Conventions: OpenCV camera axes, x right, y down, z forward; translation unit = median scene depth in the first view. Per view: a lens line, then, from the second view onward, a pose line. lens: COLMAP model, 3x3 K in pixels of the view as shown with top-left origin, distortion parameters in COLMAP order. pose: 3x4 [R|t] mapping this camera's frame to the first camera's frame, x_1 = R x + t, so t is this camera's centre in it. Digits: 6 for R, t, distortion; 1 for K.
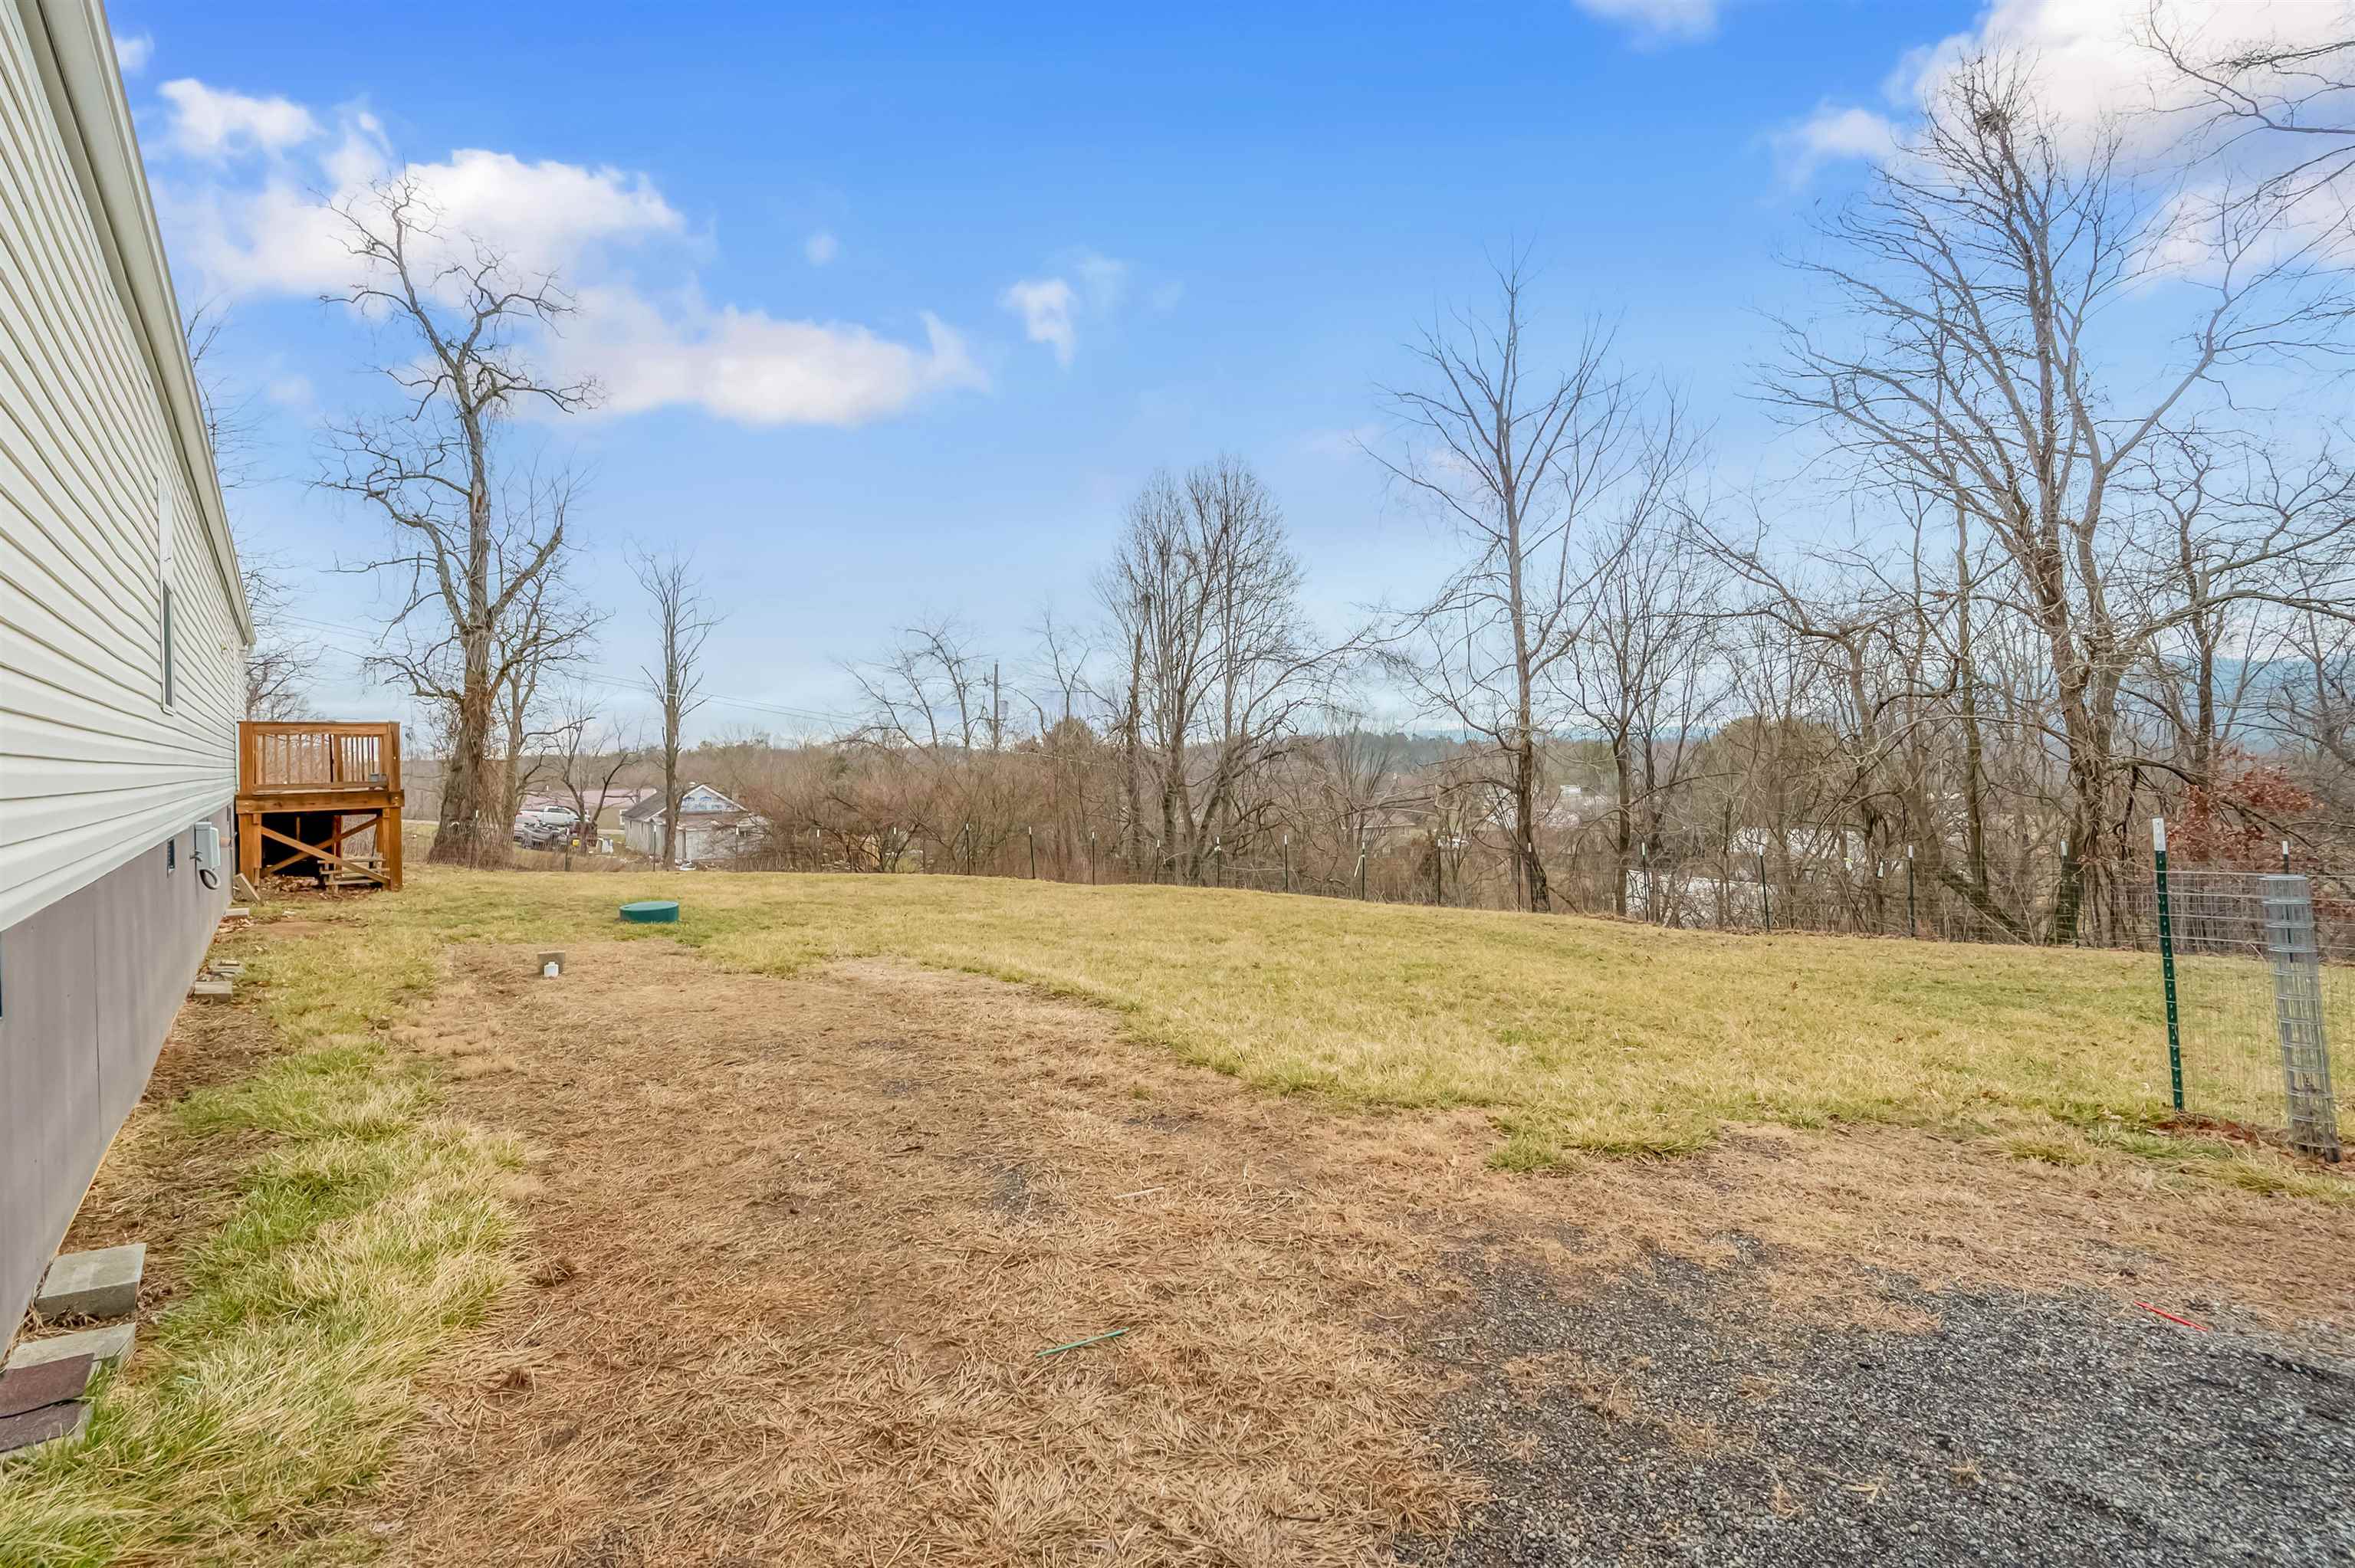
lens RADIAL K [[1014.3, 0, 1180.5], [0, 1014.3, 767.4], [0, 0, 1]] dist [-0.000056, -0.000084]
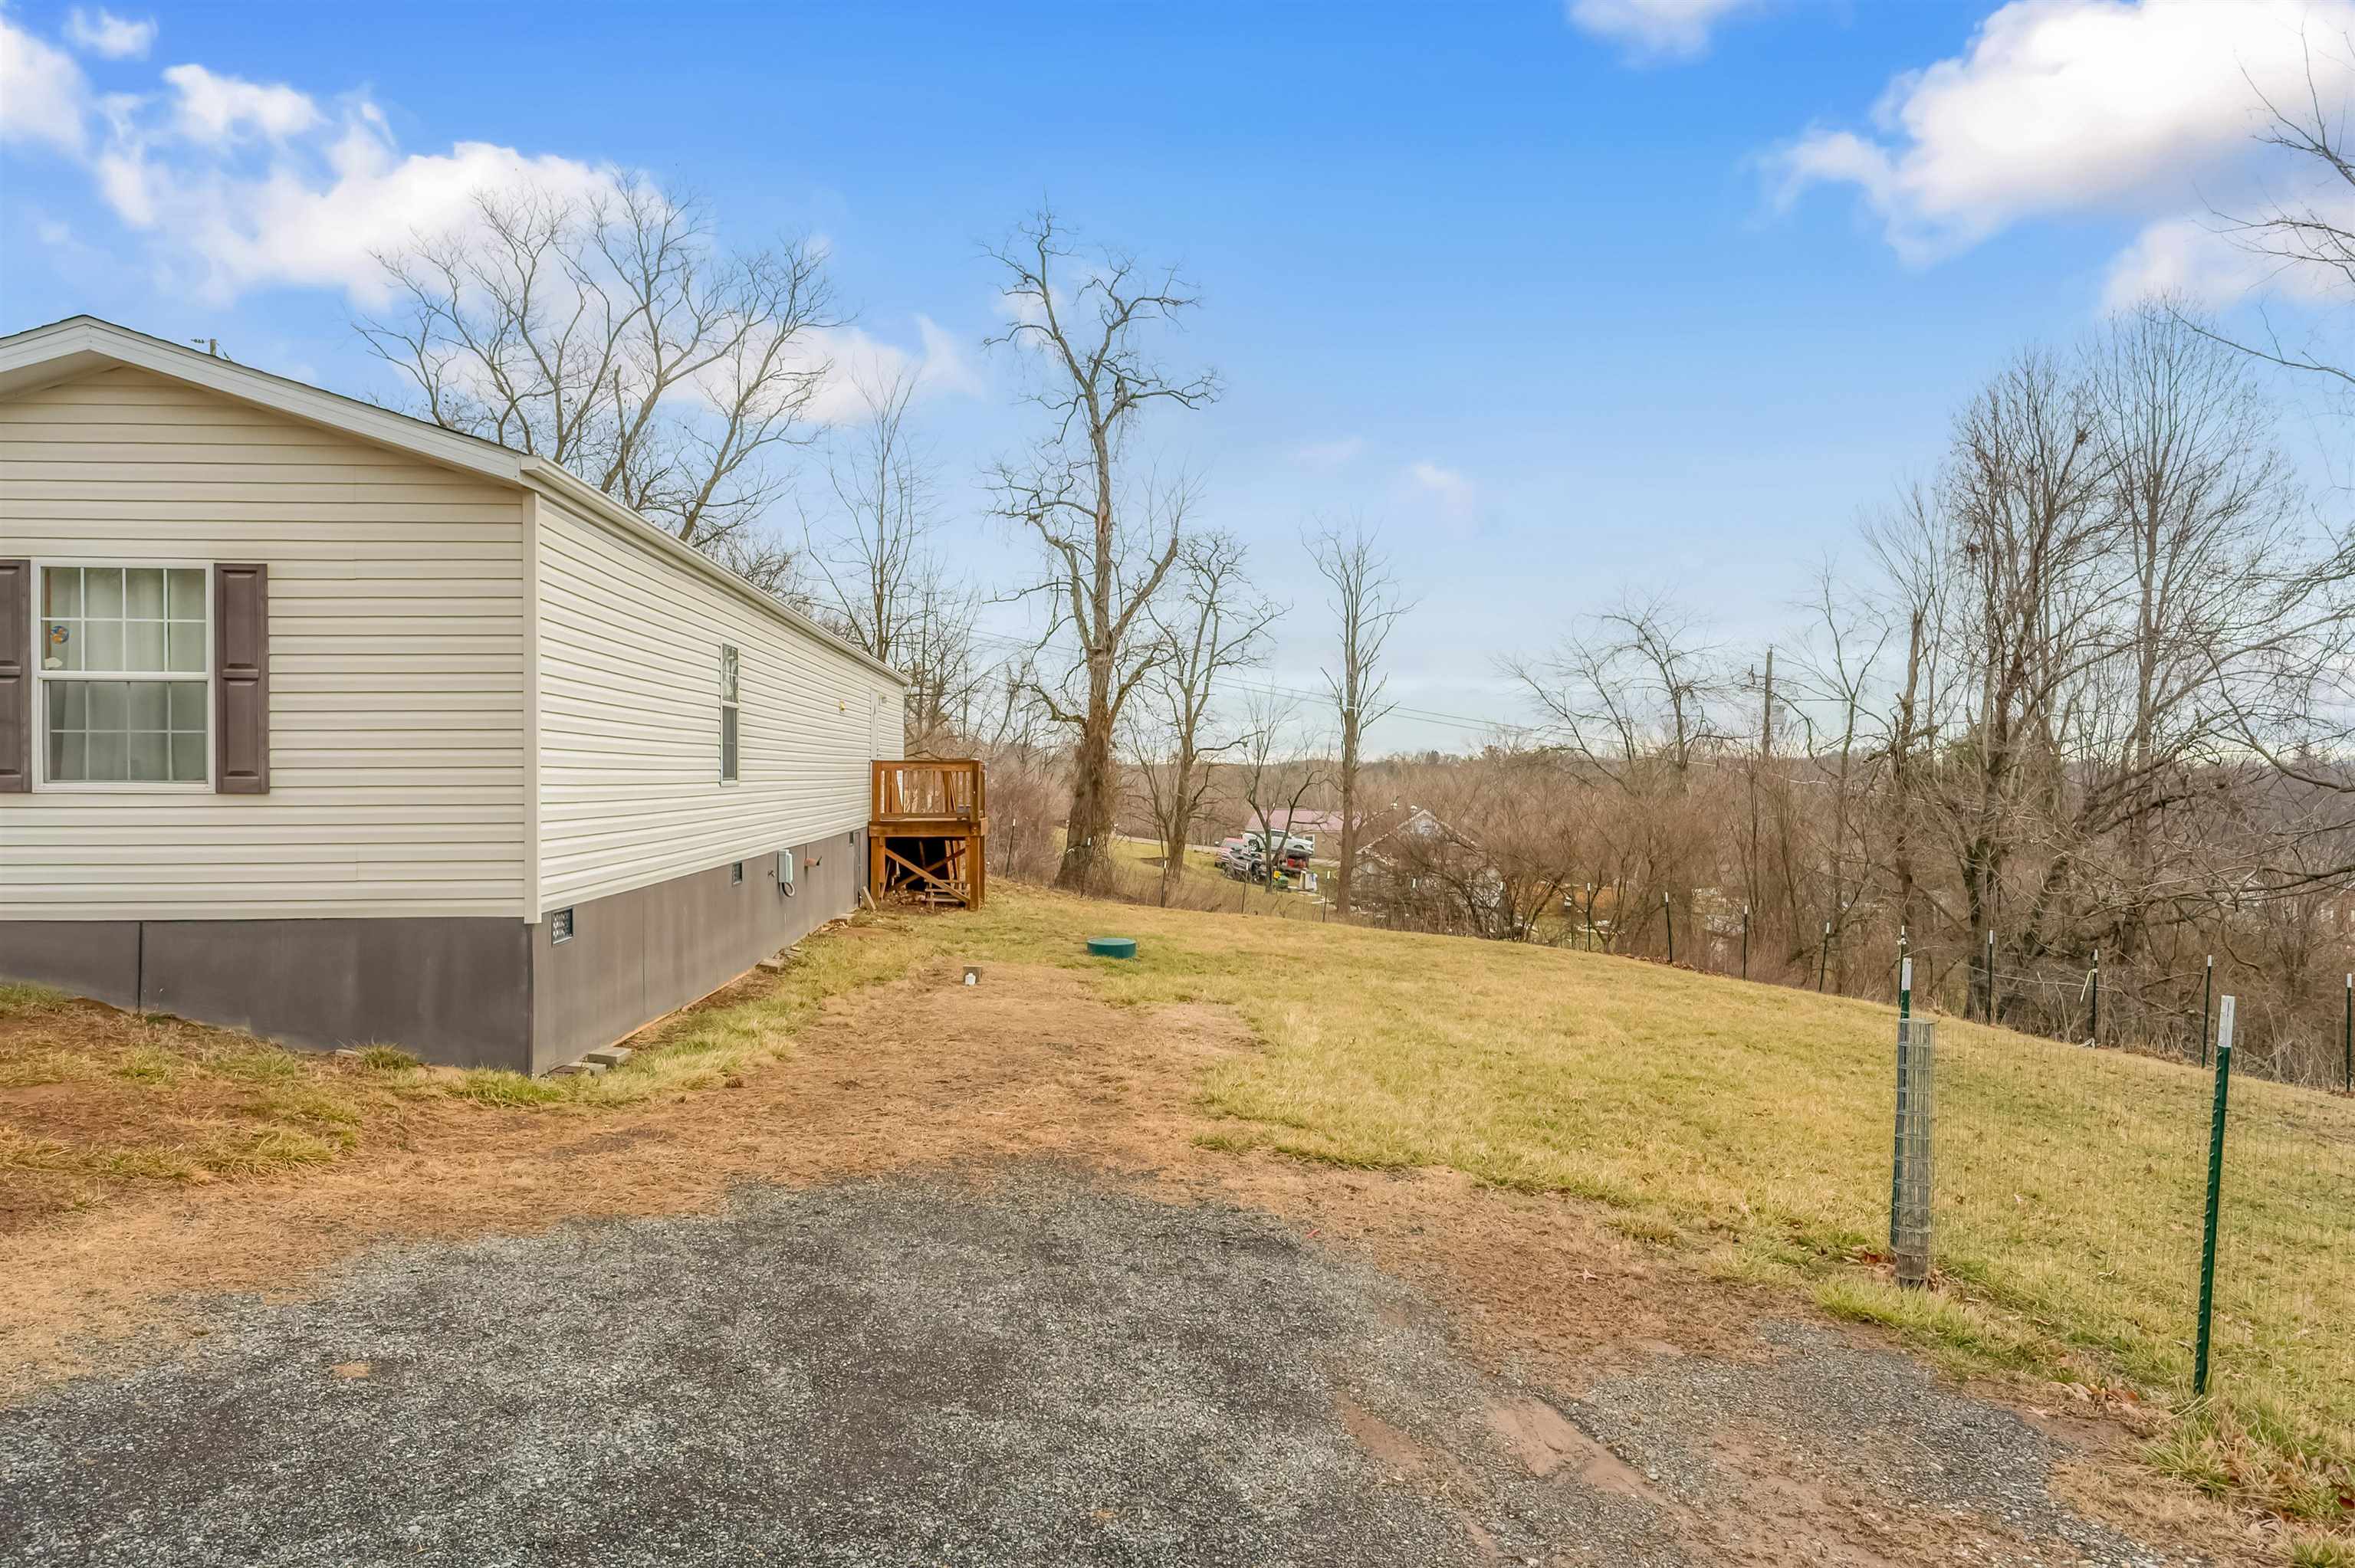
lens RADIAL K [[1518.7, 0, 1180.1], [0, 1518.7, 822.8], [0, 0, 1]] dist [-0.001501, -0.000898]
pose [[0.797076, 0.040147, -0.602543, 0.260439], [-0.024630, 0.999119, 0.033989, -0.023886], [0.603376, -0.012251, 0.797363, -0.126153]]
